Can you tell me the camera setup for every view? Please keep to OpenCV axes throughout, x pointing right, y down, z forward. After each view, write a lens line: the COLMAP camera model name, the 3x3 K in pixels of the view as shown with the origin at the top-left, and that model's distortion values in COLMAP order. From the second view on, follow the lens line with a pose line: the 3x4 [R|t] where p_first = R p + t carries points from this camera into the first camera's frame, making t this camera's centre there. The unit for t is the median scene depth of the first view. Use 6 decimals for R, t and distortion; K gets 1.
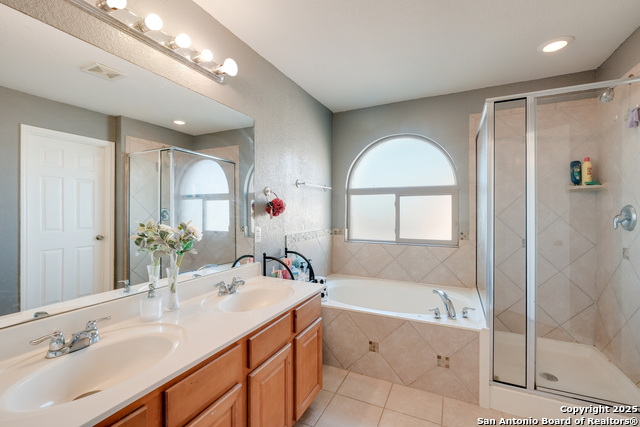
lens RADIAL K [[278.6, 0, 320.0], [0, 278.6, 212.0], [0, 0, 1]] dist [0.000816, 0.000471]
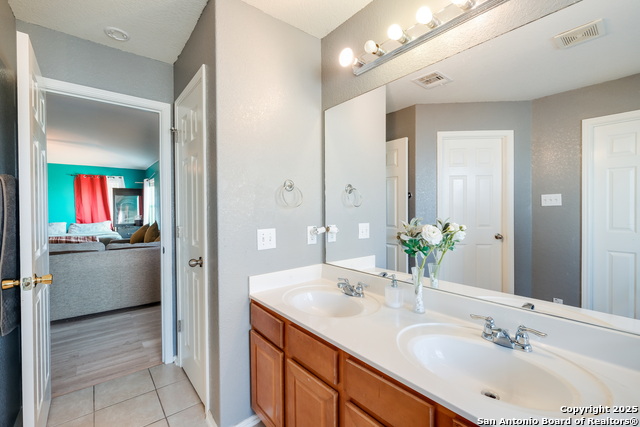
lens RADIAL K [[278.6, 0, 320.0], [0, 278.6, 212.0], [0, 0, 1]] dist [0.000816, 0.000471]
pose [[-0.419773, 0.009035, -0.907584, 0.297236], [0.001559, 0.999956, 0.009233, 0.001018], [0.907628, 0.002461, -0.419769, 0.700101]]
